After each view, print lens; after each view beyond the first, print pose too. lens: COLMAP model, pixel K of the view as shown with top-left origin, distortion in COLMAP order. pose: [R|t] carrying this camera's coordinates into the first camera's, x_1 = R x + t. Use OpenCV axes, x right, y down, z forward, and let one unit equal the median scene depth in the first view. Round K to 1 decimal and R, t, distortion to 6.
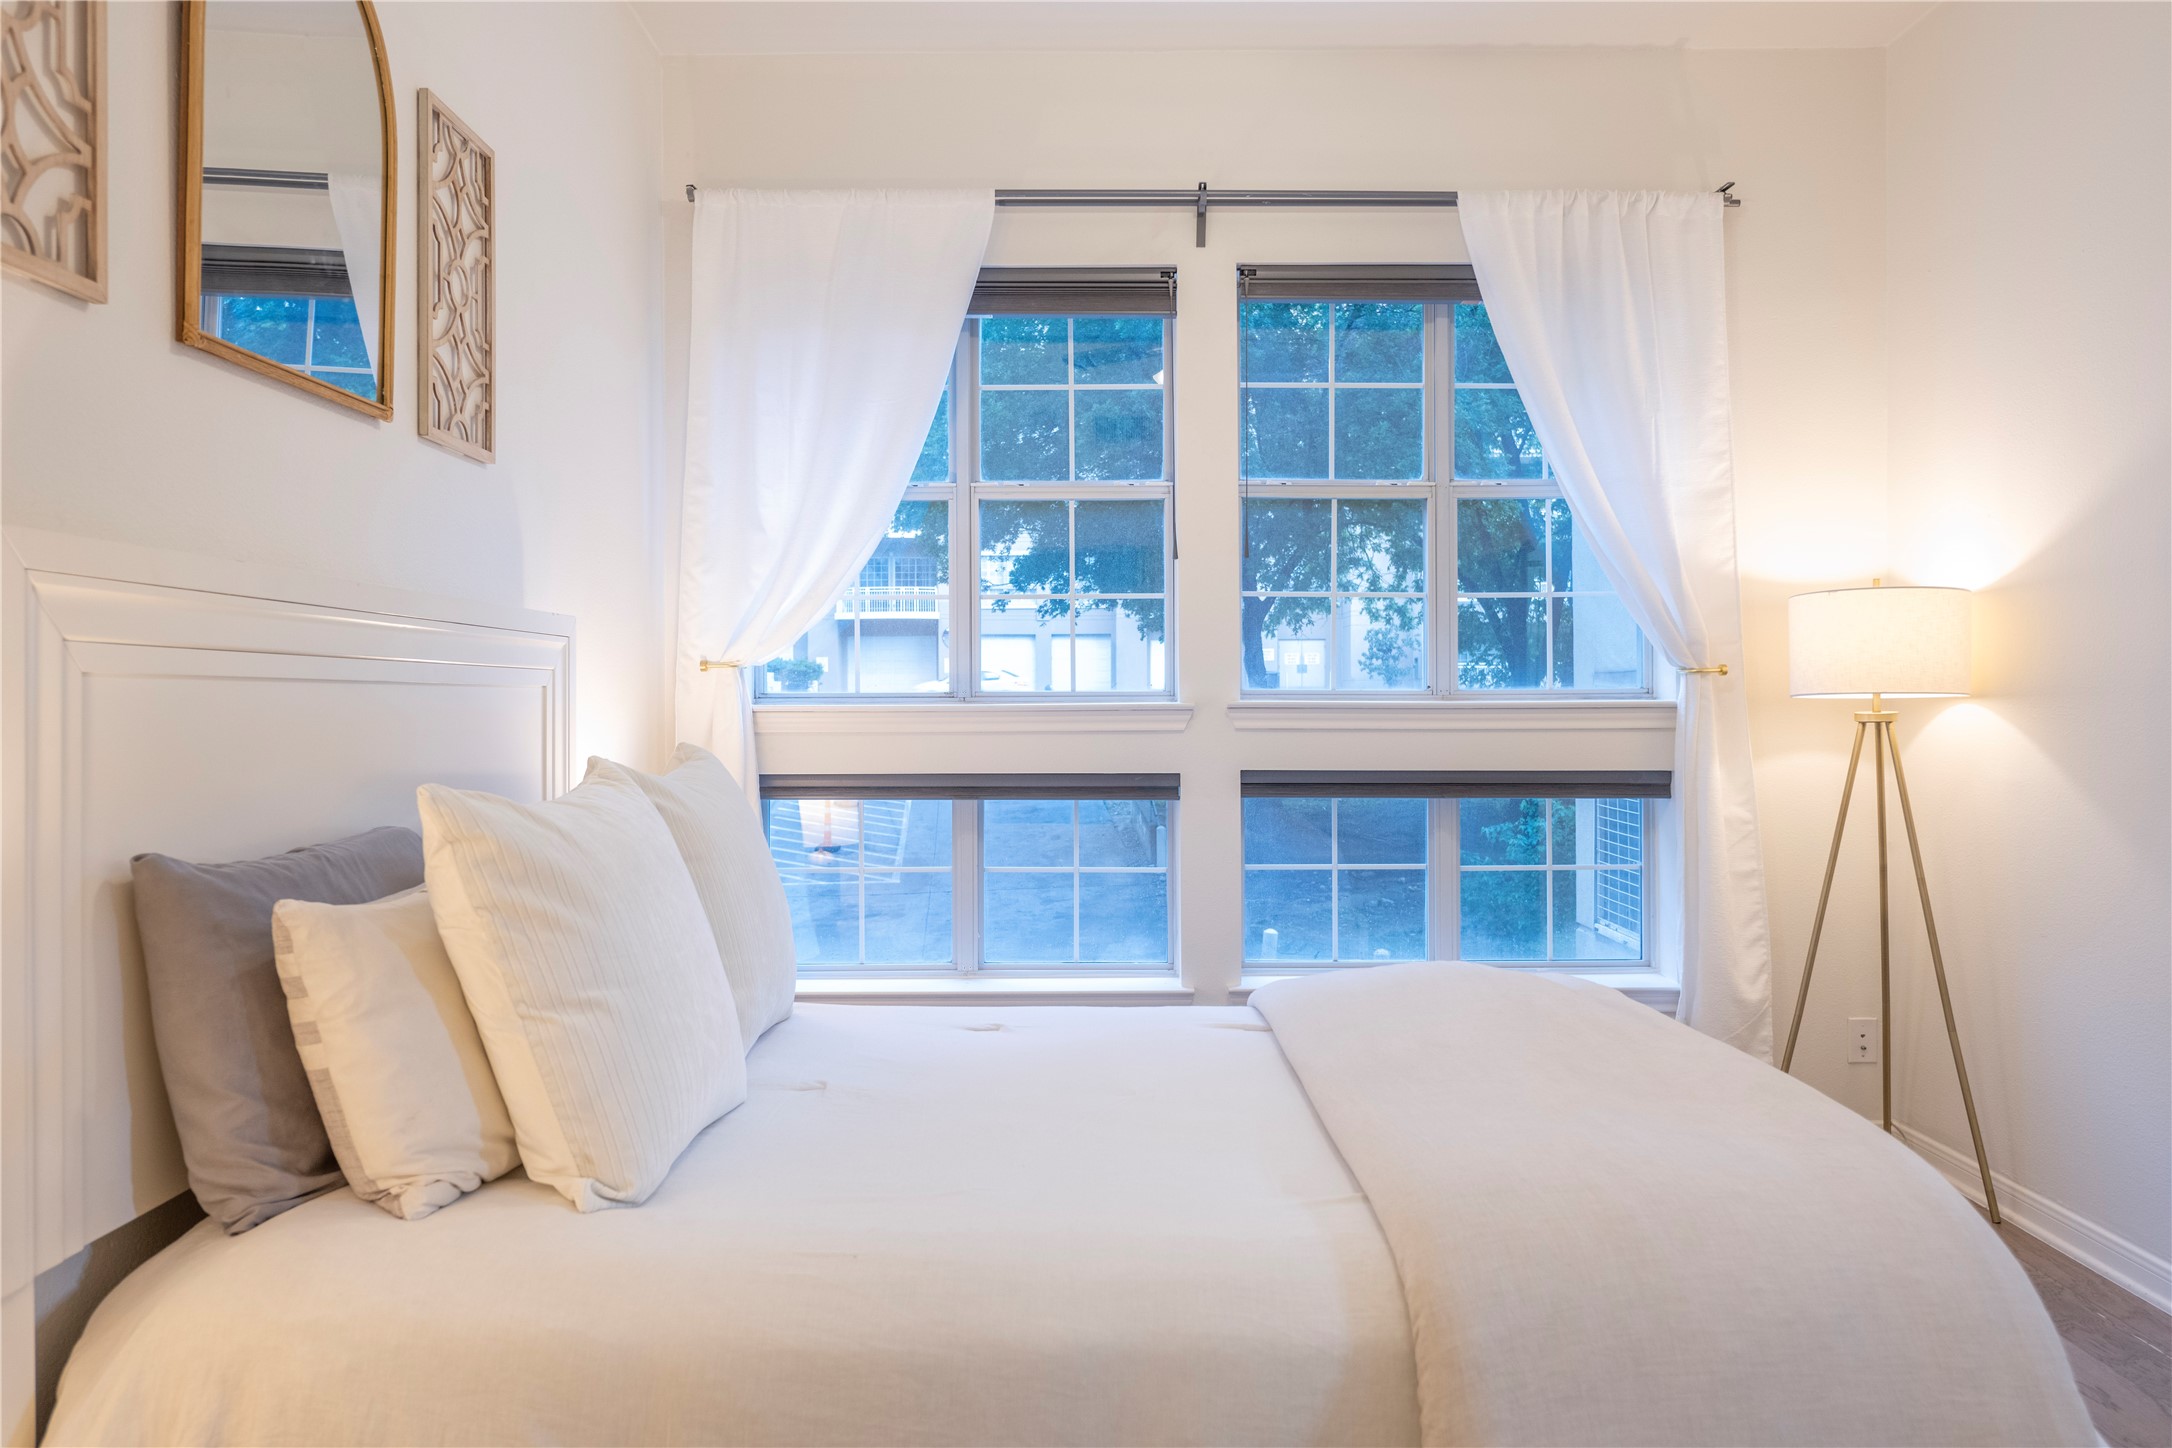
lens RADIAL K [[1484.9, 0, 1086.0], [0, 1484.9, 724.0], [0, 0, 1]] dist [0.003990, 0.083021]
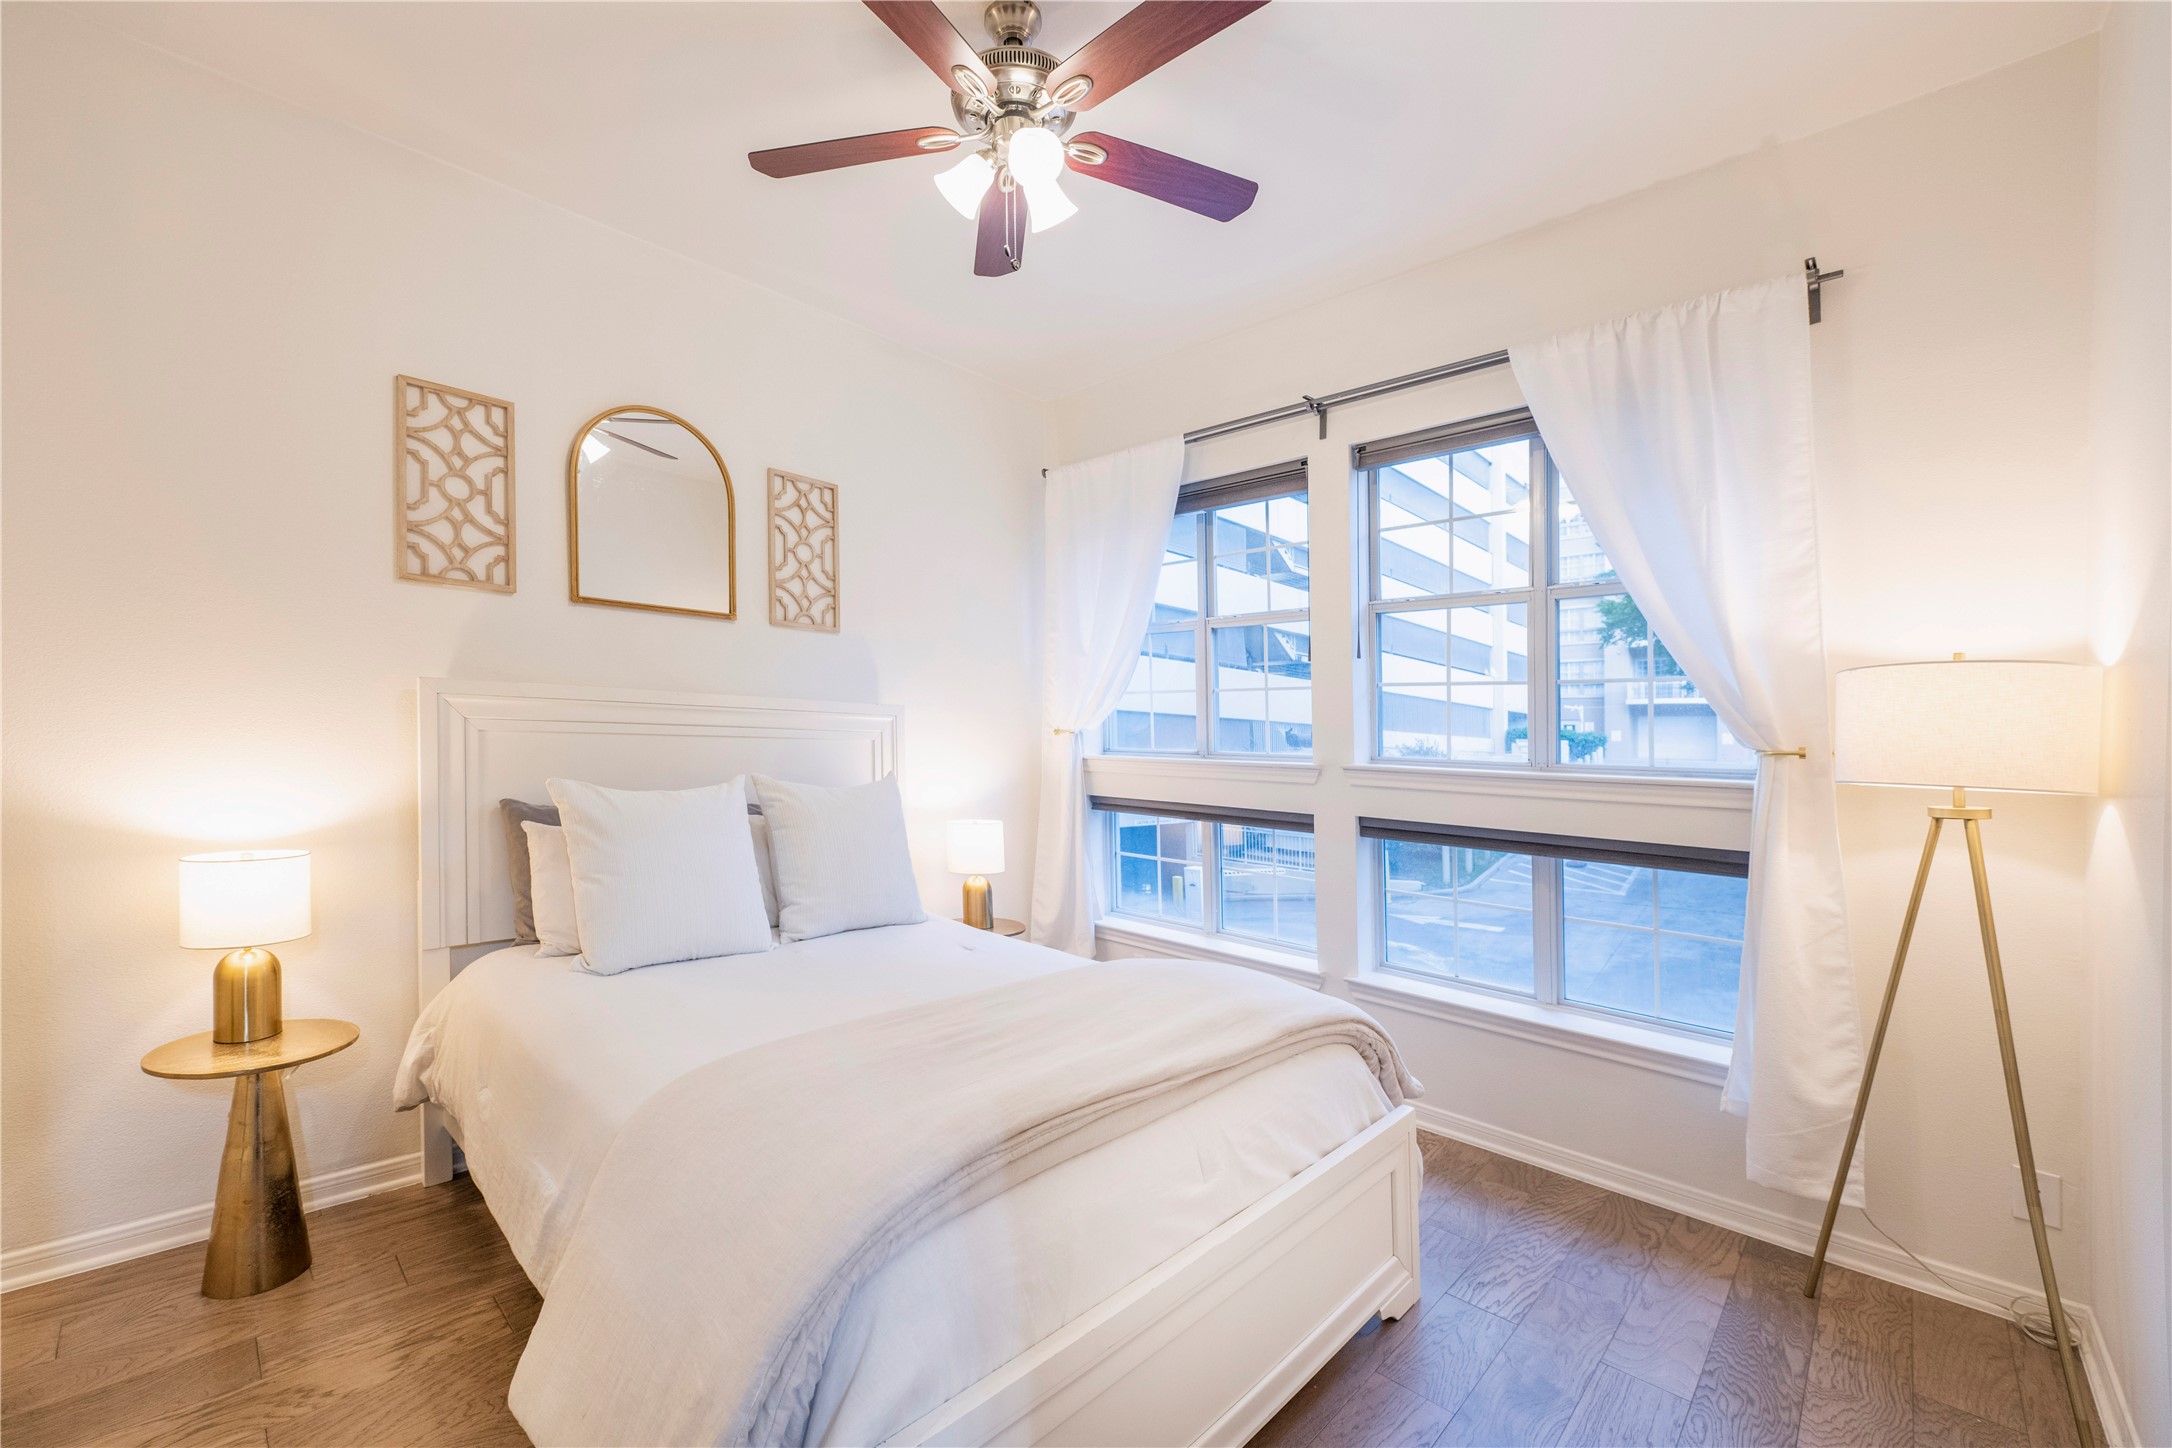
lens RADIAL K [[893.7, 0, 1086.0], [0, 893.7, 724.0], [0, 0, 1]] dist [0.000333, 0.000114]
pose [[0.698044, 0.009415, -0.715993, 0.519894], [-0.044539, 0.998548, -0.030292, -0.016652], [0.714668, 0.053035, 0.697450, 0.262917]]
